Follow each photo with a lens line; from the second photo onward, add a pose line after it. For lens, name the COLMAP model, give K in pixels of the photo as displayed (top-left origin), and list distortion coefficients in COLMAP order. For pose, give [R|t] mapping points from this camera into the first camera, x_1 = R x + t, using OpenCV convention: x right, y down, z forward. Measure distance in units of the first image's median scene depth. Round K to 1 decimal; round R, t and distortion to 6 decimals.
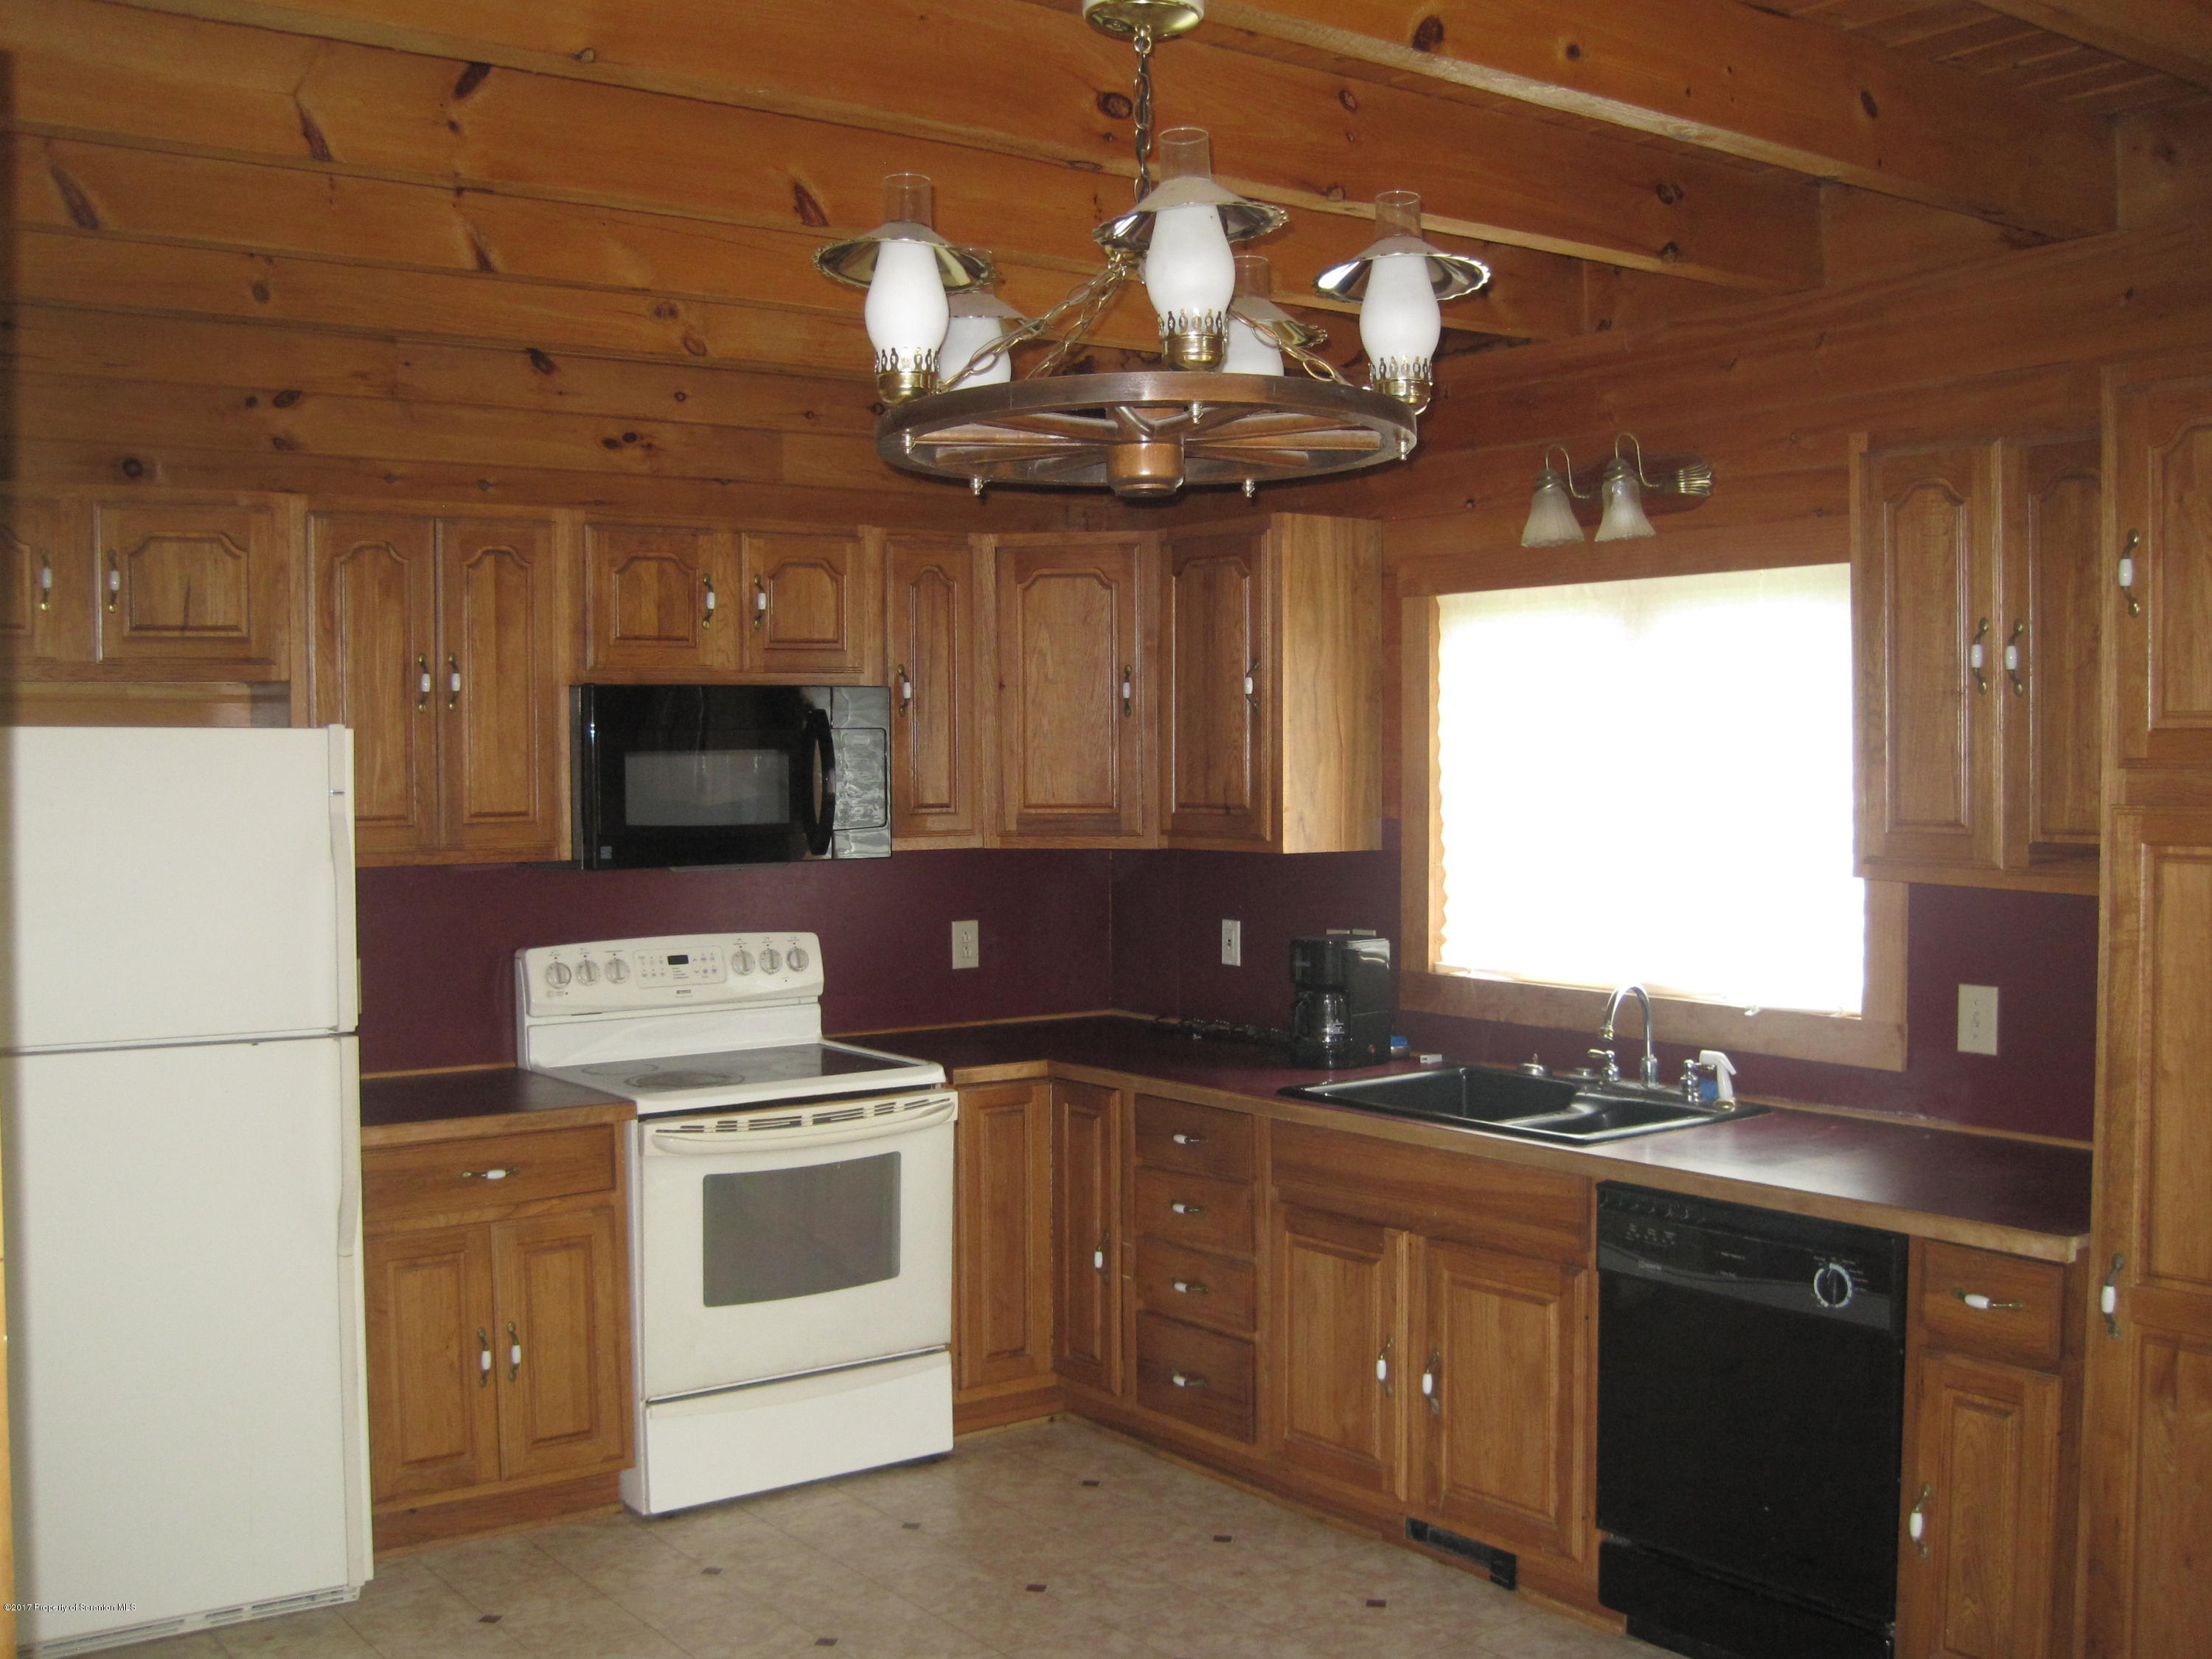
lens RADIAL K [[2268.1, 0, 1106.0], [0, 2268.1, 829.5], [0, 0, 1]] dist [-0.171066, 0.135094]
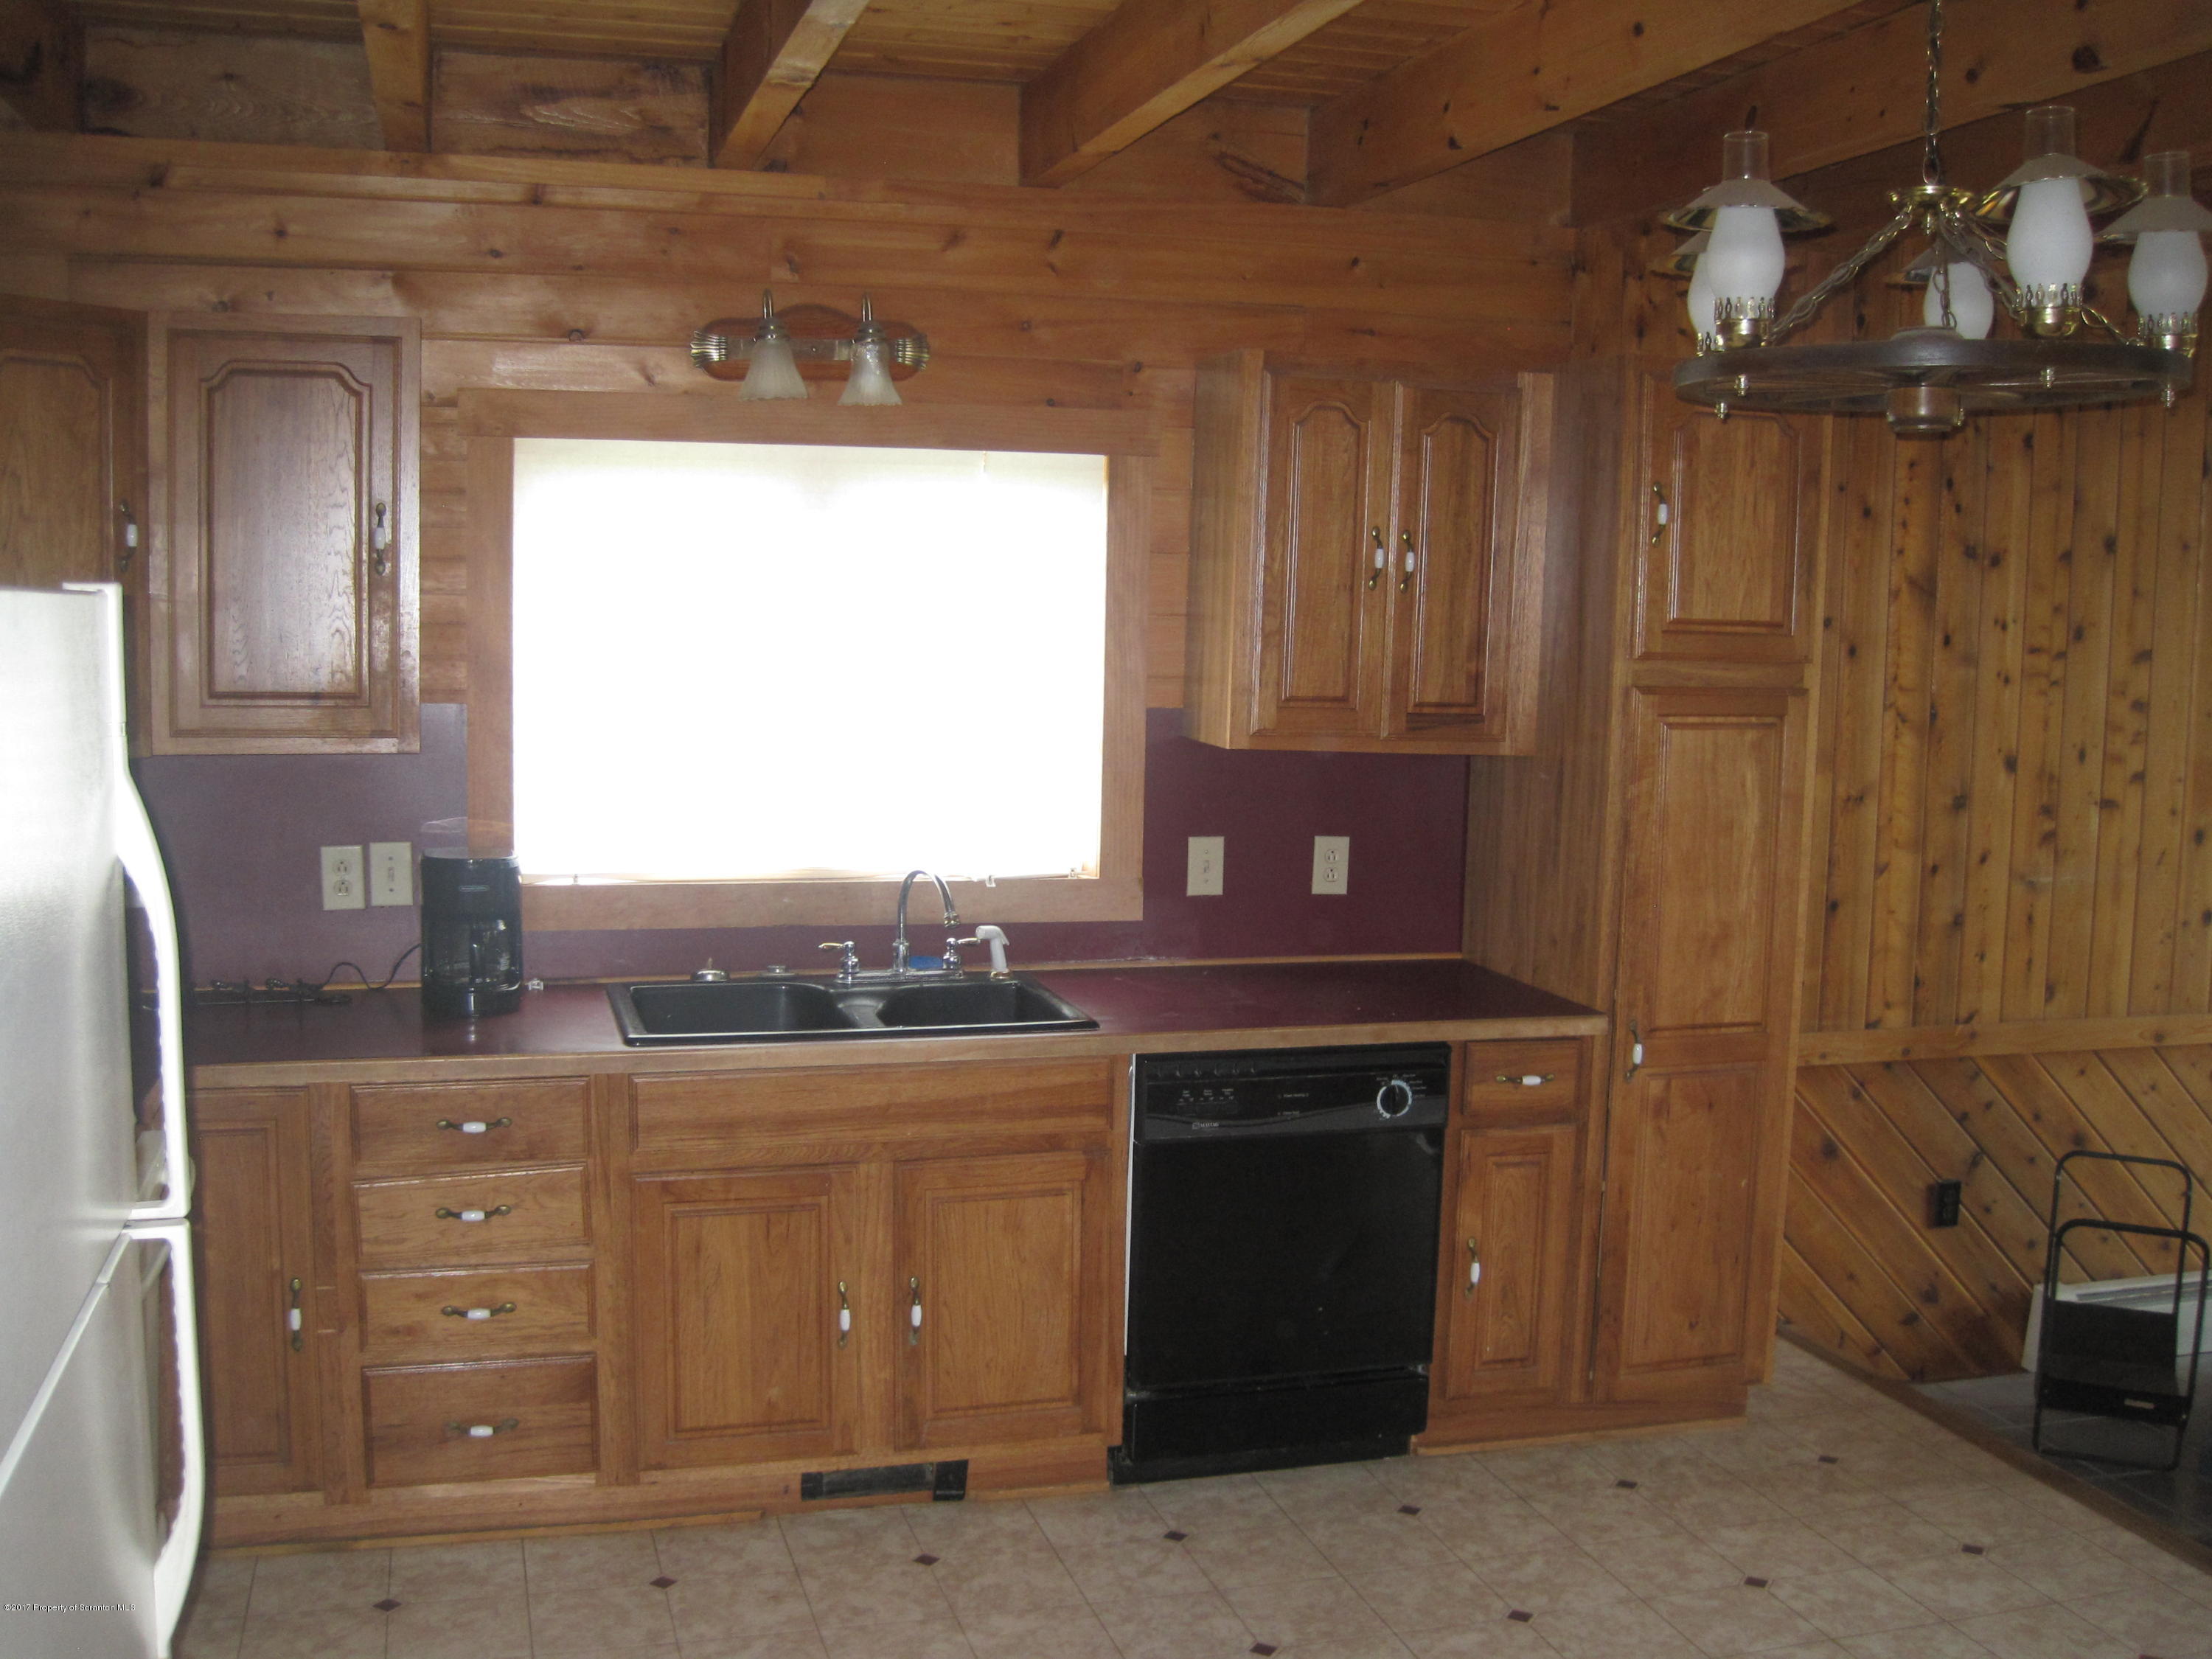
lens RADIAL K [[2268.1, 0, 1106.0], [0, 2268.1, 829.5], [0, 0, 1]] dist [-0.171066, 0.135094]
pose [[0.345382, -0.082904, 0.934793, -0.590361], [0.009154, 0.996341, 0.084980, -0.027600], [-0.938418, -0.020793, 0.344877, 0.524308]]
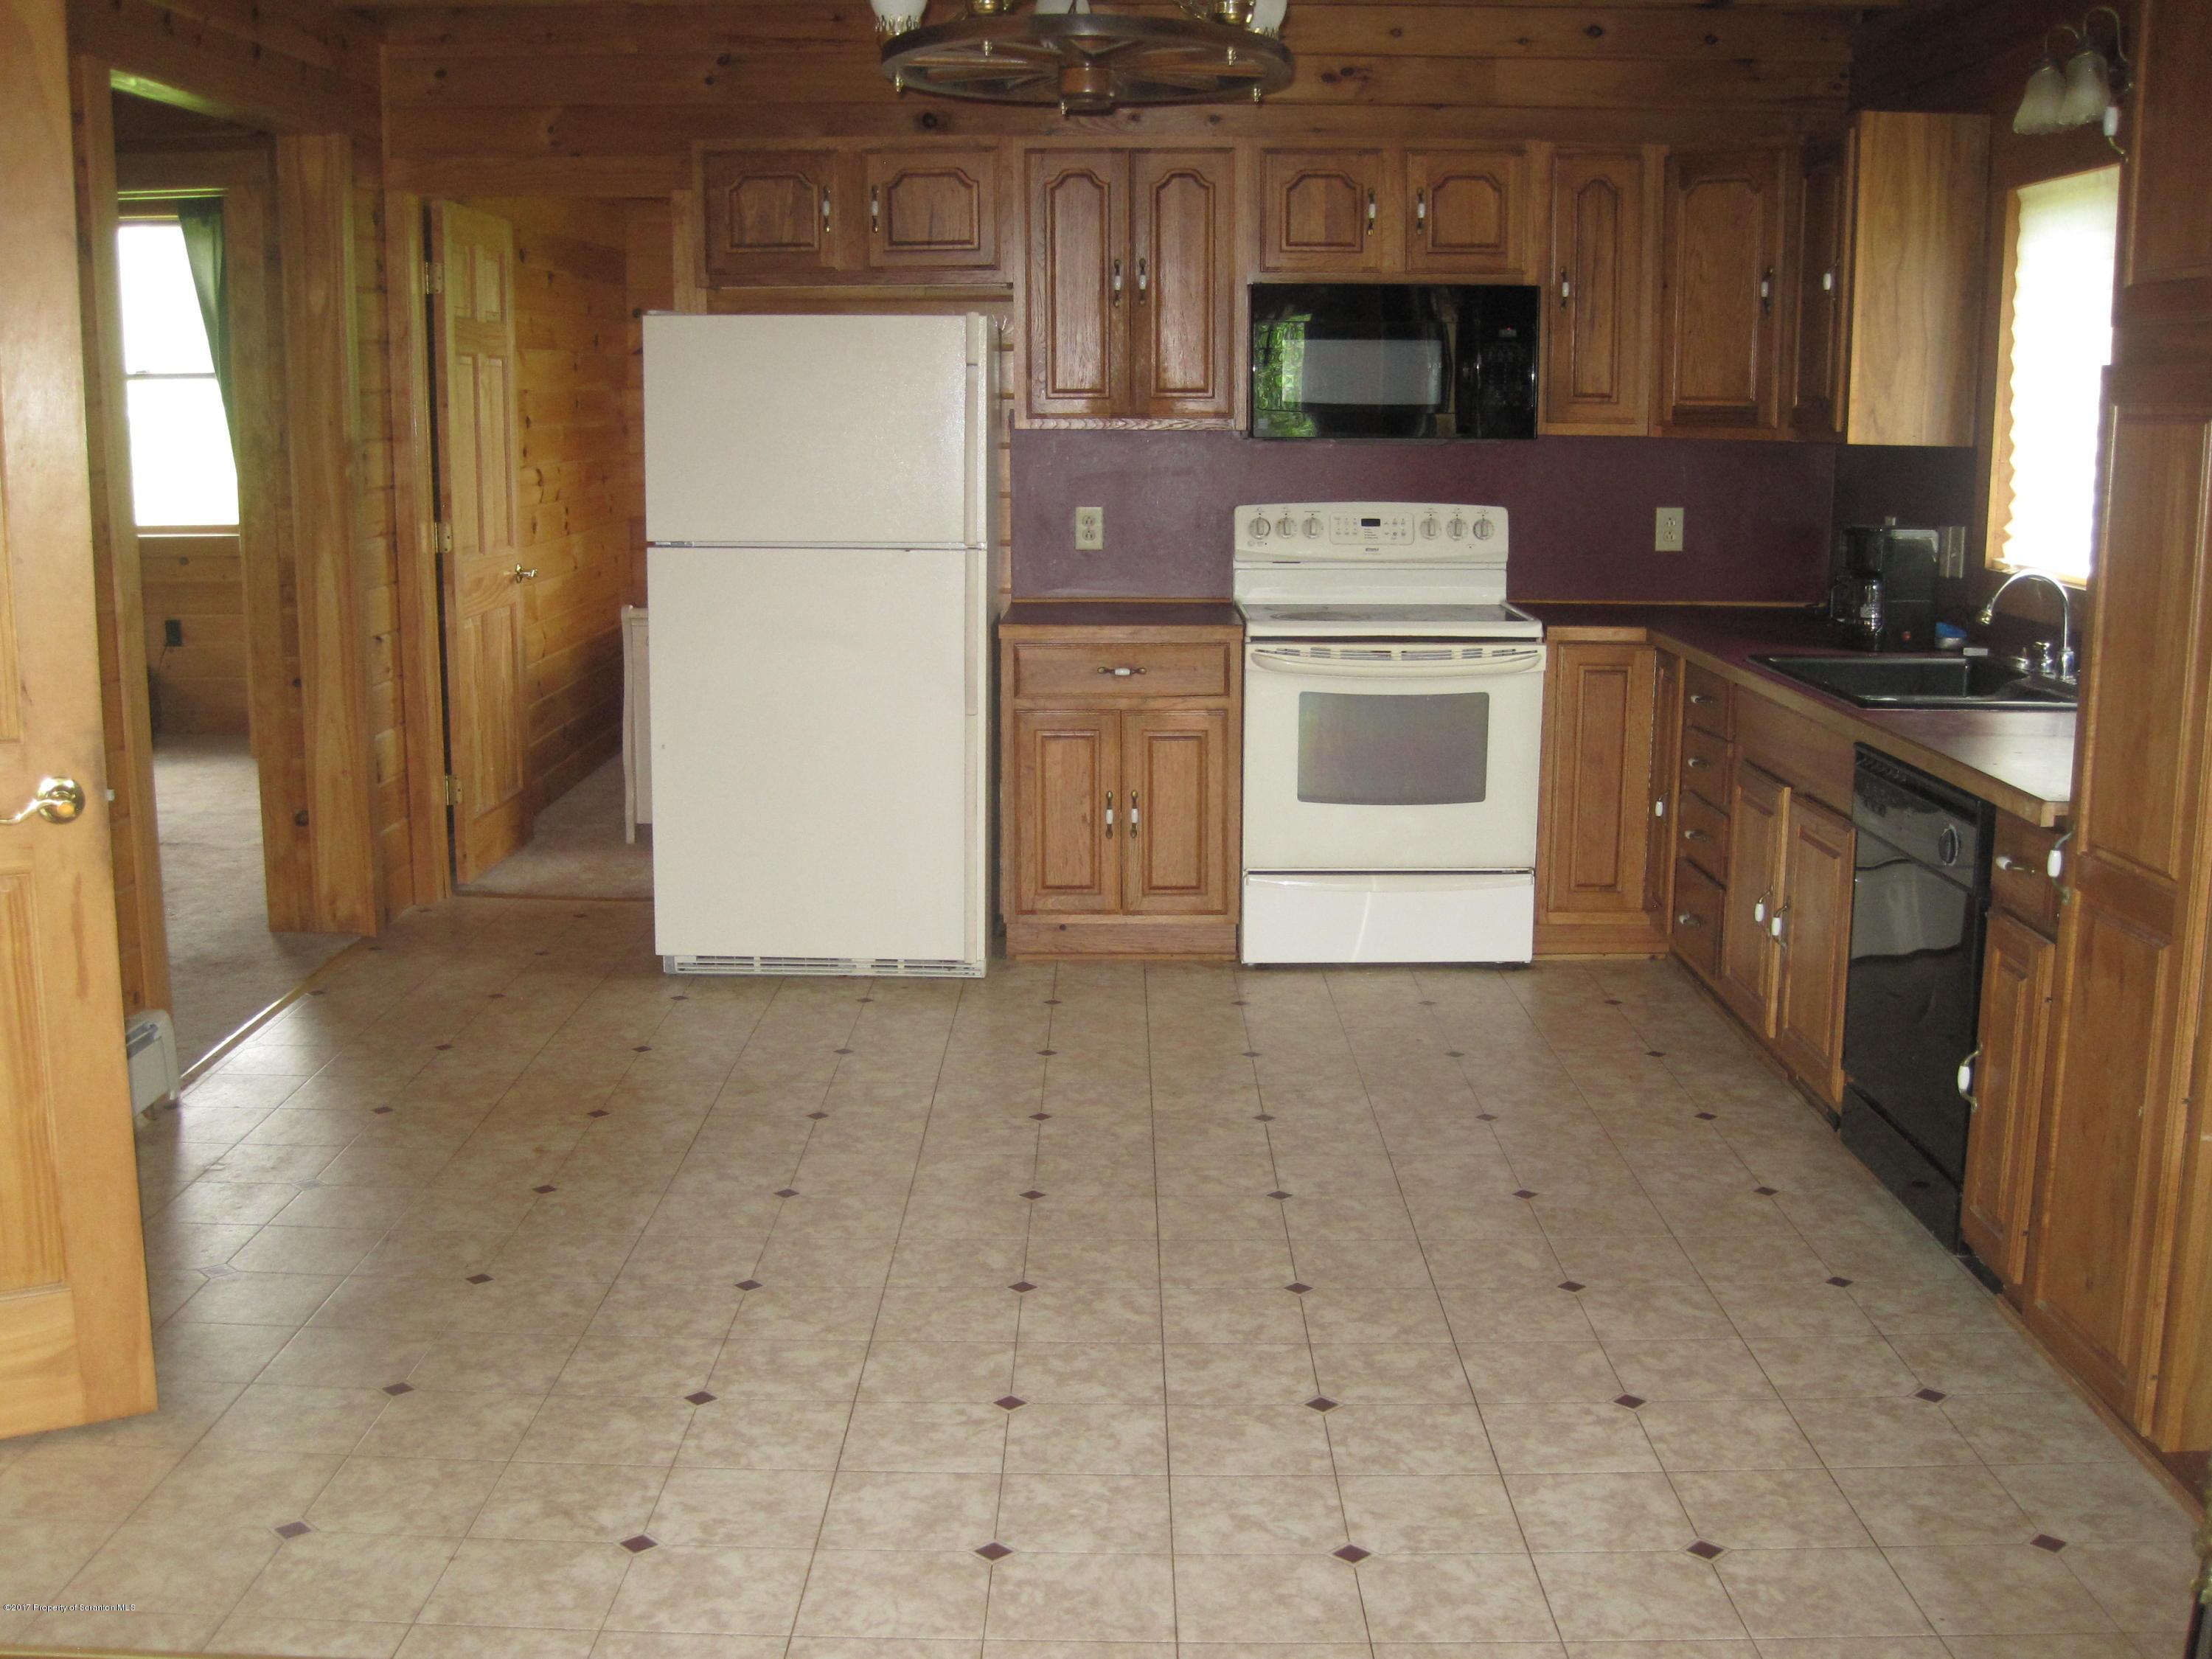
lens RADIAL K [[2268.1, 0, 1106.0], [0, 2268.1, 829.5], [0, 0, 1]] dist [-0.171066, 0.135094]
pose [[0.804162, 0.119789, -0.582215, 0.436305], [-0.026408, 0.985716, 0.166333, 0.025588], [0.593823, -0.118383, 0.795839, -0.040569]]
